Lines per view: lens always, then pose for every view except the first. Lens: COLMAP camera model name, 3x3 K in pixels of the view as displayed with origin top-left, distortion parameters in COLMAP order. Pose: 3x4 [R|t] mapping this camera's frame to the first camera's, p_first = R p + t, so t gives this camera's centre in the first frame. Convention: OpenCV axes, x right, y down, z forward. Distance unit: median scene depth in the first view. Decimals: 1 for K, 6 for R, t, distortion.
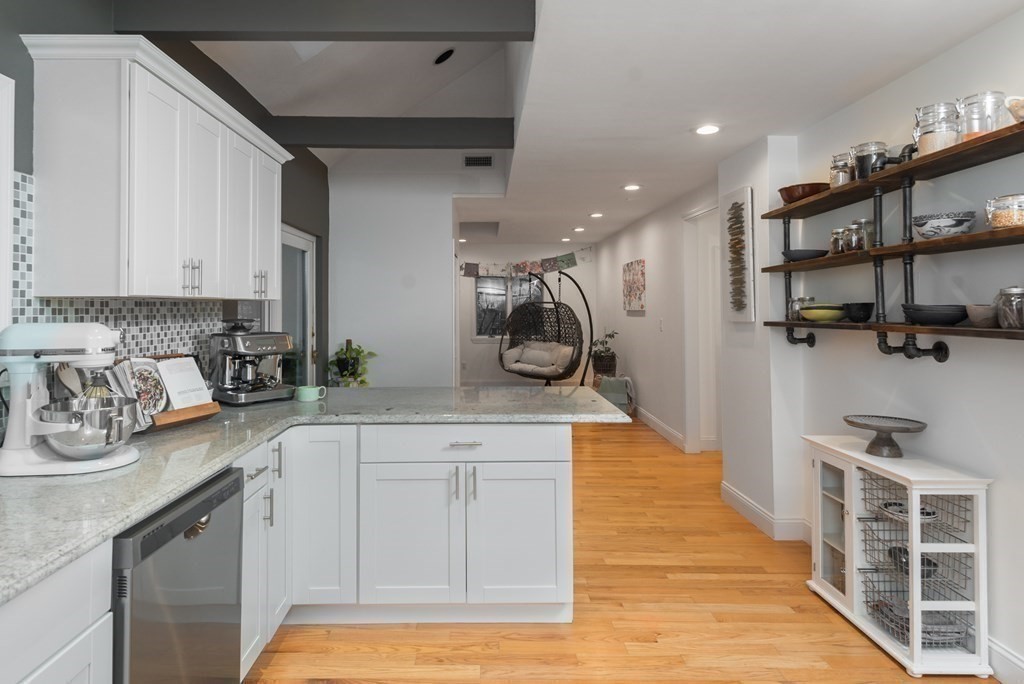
lens RADIAL K [[615.0, 0, 510.2], [0, 615.0, 295.8], [0, 0, 1]] dist [0.000899, -0.018320]
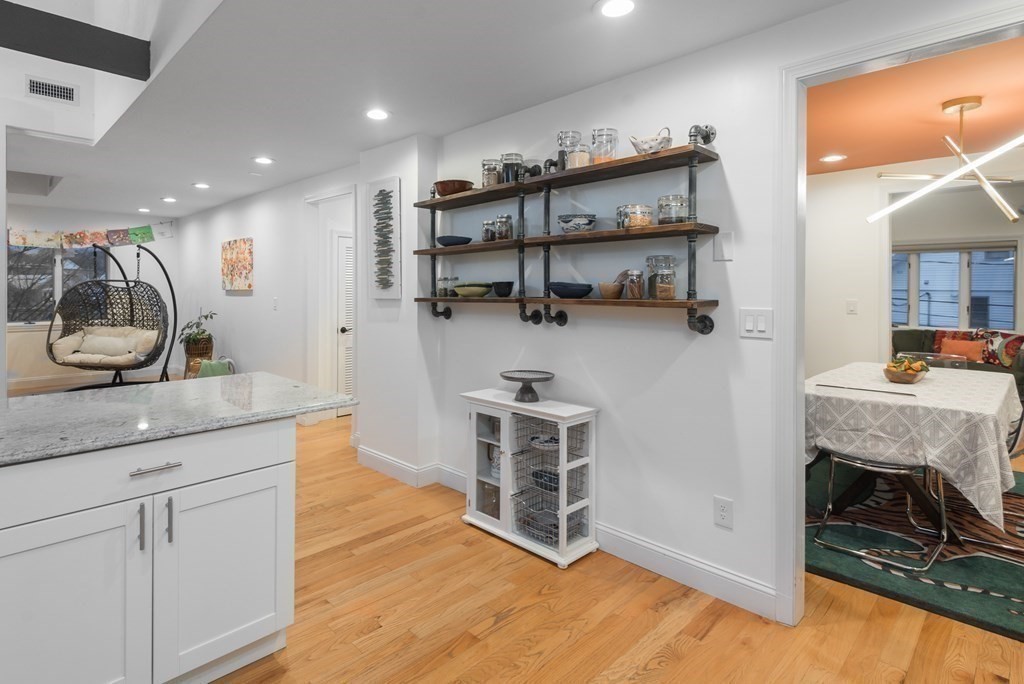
lens RADIAL K [[527.7, 0, 508.1], [0, 527.7, 289.7], [0, 0, 1]] dist [0.015879, -0.000456]
pose [[0.721380, 0.002649, 0.692535, -0.176072], [-0.015855, 0.999794, 0.012692, 0.015249], [-0.692358, -0.020136, 0.721273, 0.232957]]
